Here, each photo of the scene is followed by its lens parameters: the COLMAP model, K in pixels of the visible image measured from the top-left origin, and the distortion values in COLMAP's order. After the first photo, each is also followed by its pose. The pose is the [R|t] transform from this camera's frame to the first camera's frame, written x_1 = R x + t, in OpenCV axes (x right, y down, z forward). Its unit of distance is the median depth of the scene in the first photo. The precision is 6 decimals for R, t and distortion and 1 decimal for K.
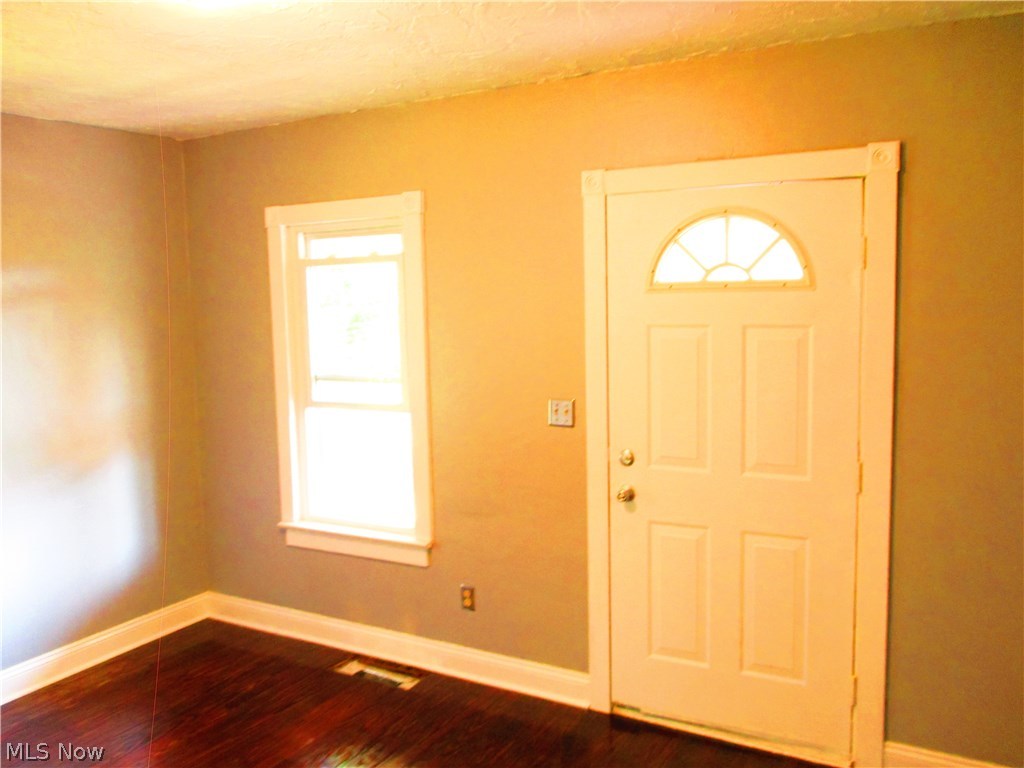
lens RADIAL K [[866.1, 0, 512.3], [0, 866.1, 390.8], [0, 0, 1]] dist [-0.020168, 0.026105]
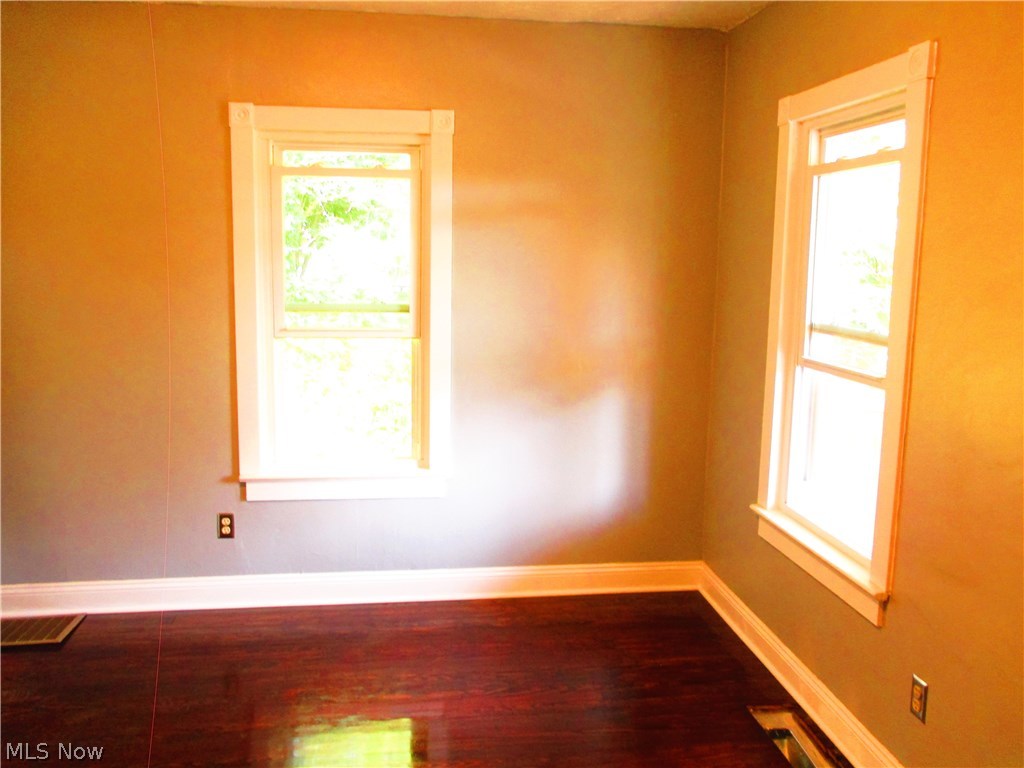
lens RADIAL K [[866.1, 0, 513.5], [0, 866.1, 377.0], [0, 0, 1]] dist [-0.020168, 0.026105]
pose [[0.595446, 0.151254, -0.789029, 0.217030], [-0.117701, 0.987944, 0.100562, -0.017878], [0.794727, 0.032990, 0.606070, 0.355797]]
